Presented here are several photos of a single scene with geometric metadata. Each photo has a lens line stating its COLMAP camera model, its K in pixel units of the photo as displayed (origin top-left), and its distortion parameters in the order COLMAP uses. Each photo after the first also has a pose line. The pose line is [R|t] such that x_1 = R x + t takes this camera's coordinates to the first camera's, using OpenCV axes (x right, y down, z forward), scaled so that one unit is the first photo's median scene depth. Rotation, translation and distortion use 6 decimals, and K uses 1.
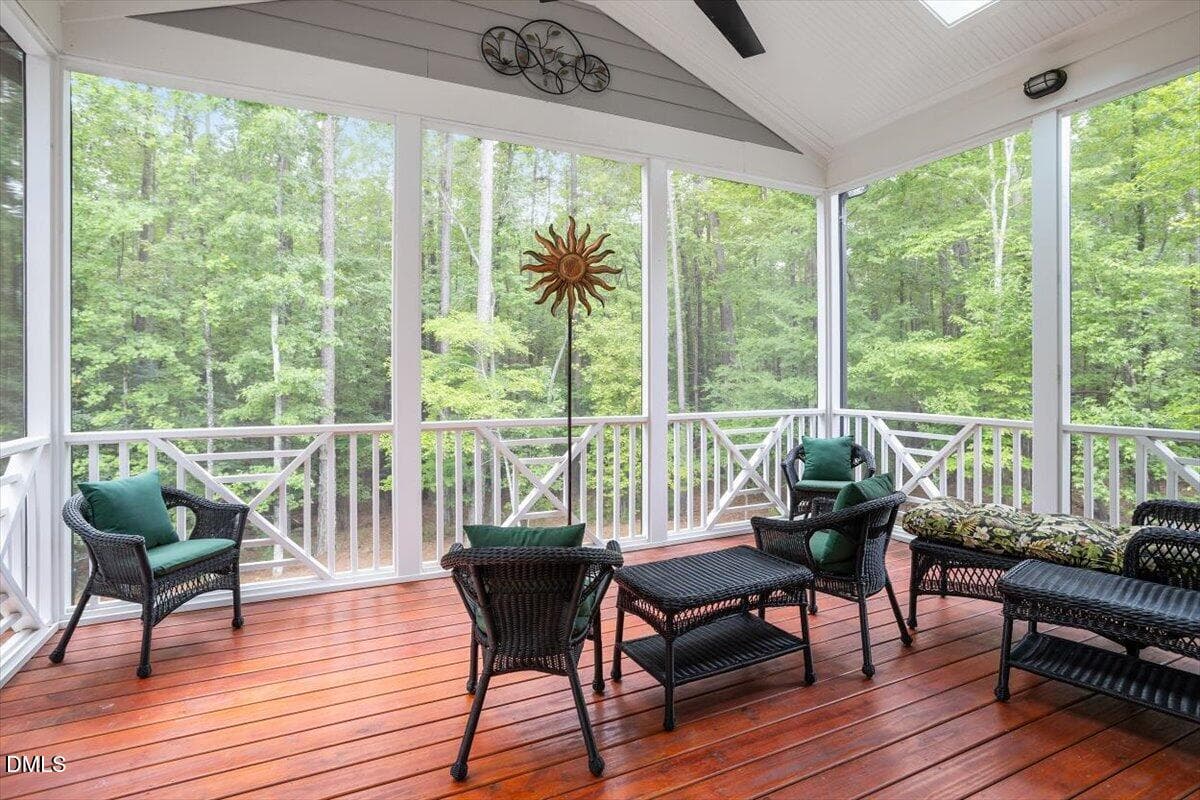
lens RADIAL K [[595.2, 0, 589.9], [0, 595.2, 366.8], [0, 0, 1]] dist [-0.015145, 0.000853]
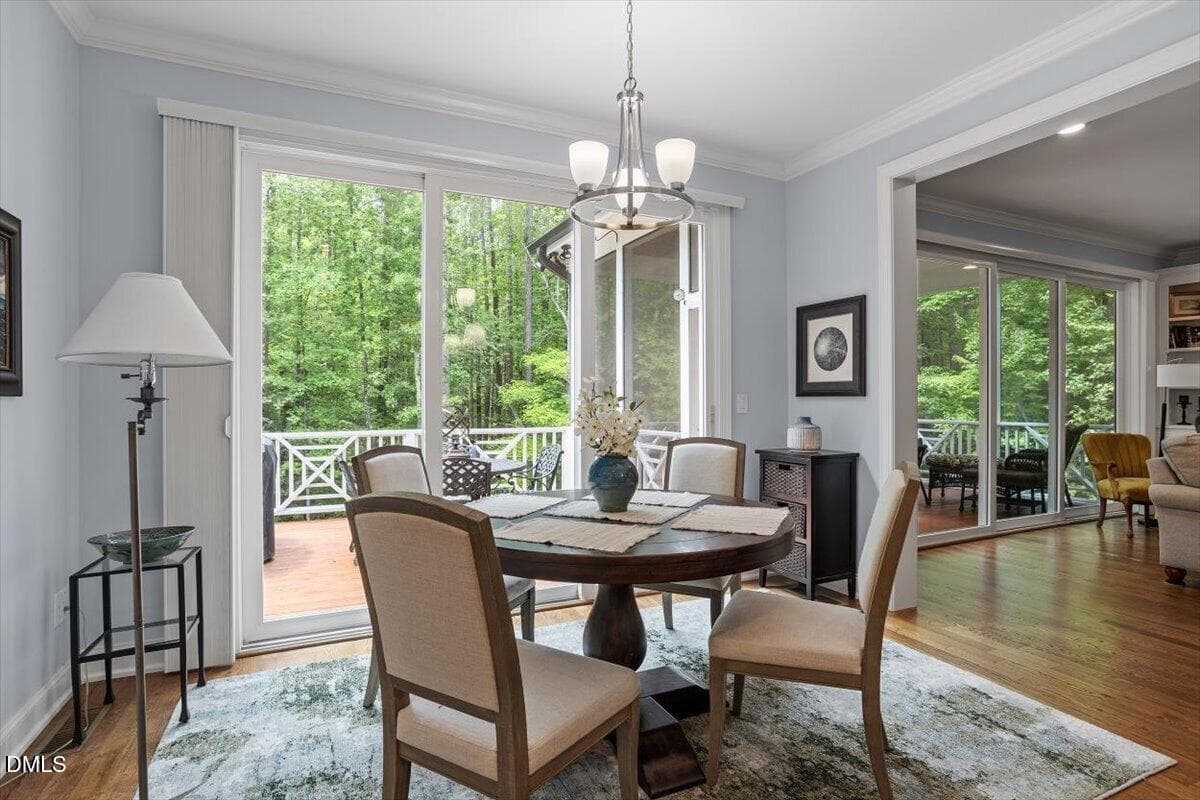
lens RADIAL K [[595.2, 0, 599.6], [0, 595.2, 393.6], [0, 0, 1]] dist [-0.015145, 0.000853]
pose [[0.999998, 0.001636, 0.001038, -0.175857], [-0.001636, 0.999999, 0.000442, -0.002476], [-0.001038, -0.000444, 0.999999, -0.309357]]
